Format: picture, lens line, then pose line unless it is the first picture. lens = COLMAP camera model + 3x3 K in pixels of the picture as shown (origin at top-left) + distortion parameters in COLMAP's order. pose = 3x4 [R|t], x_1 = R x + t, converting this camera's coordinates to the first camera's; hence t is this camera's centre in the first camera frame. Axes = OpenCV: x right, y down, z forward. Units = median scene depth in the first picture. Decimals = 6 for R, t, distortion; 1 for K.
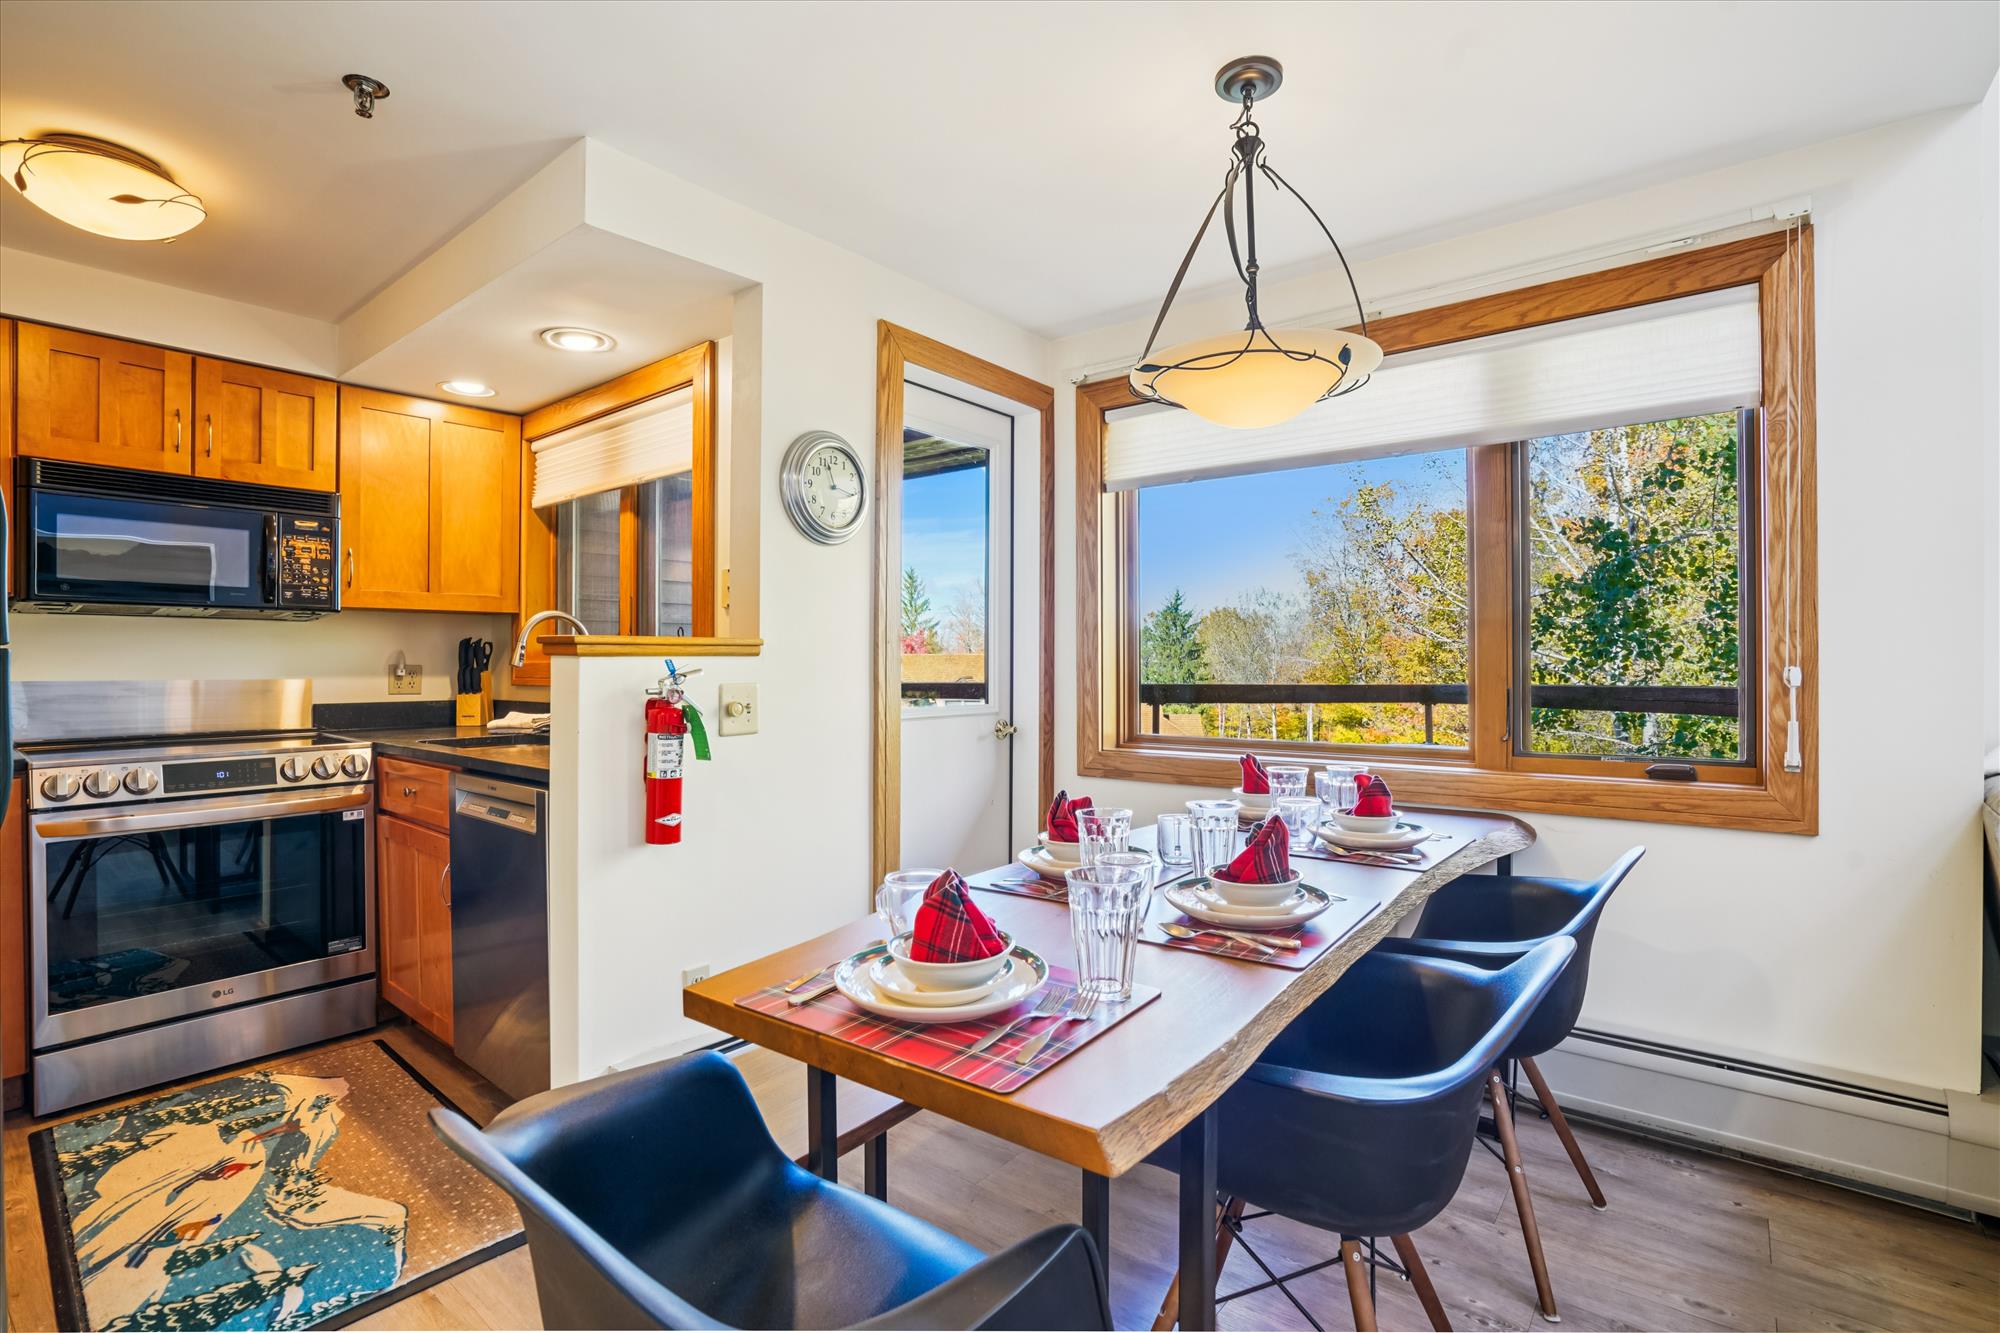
lens RADIAL K [[986.0, 0, 1000.0], [0, 986.0, 666.5], [0, 0, 1]] dist [-0.000173, 0.001163]
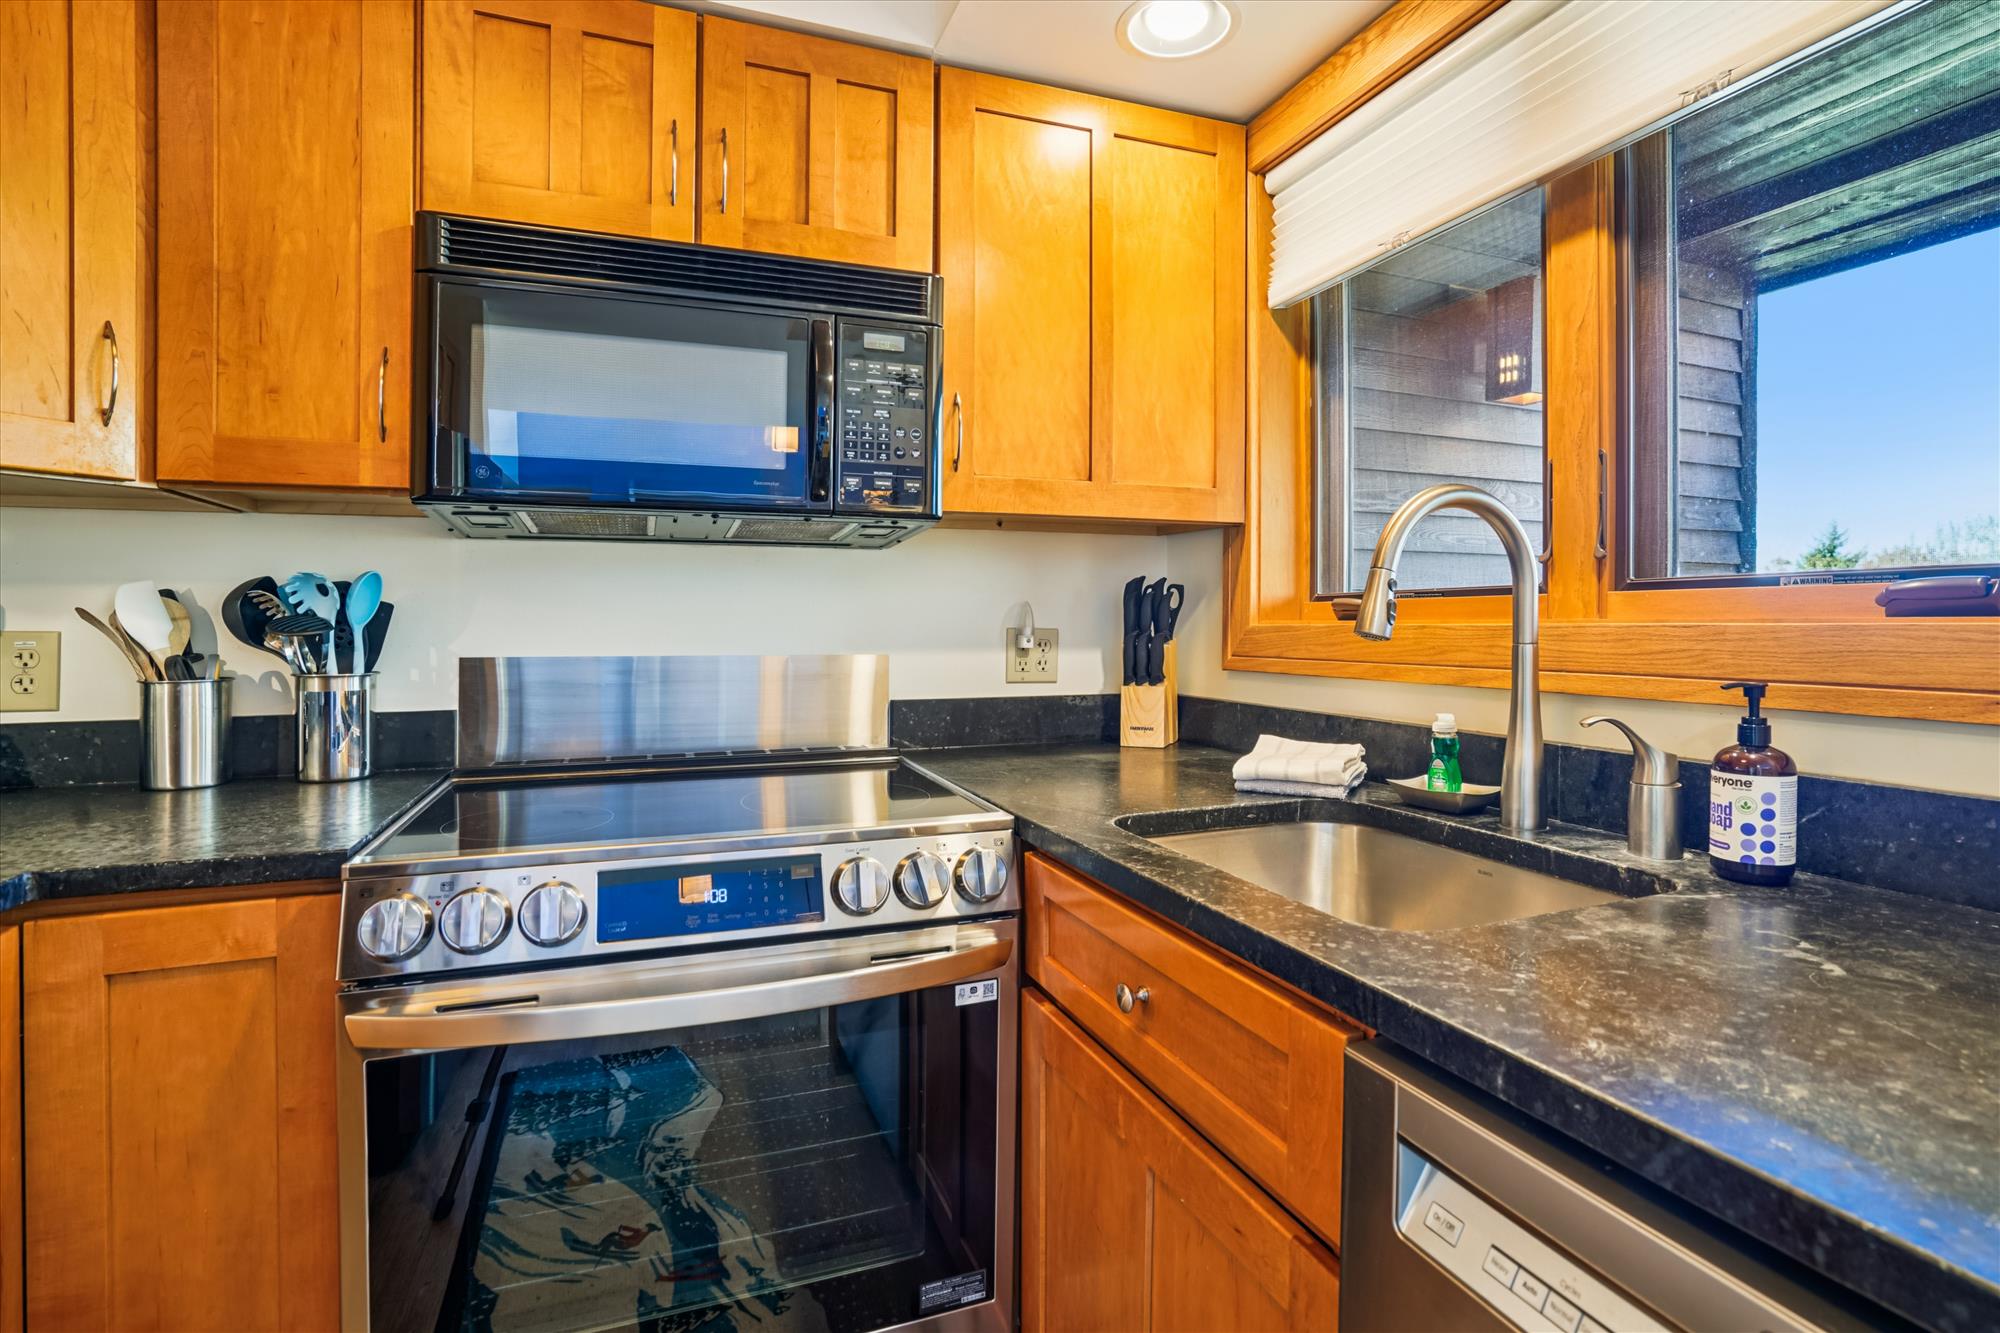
lens RADIAL K [[948.5, 0, 1009.6], [0, 948.5, 632.3], [0, 0, 1]] dist [-0.002997, 0.000515]
pose [[0.886697, 0.006714, -0.462303, -0.412213], [-0.003217, 0.999960, 0.008353, -0.004440], [0.462340, -0.005920, 0.886683, 0.586121]]
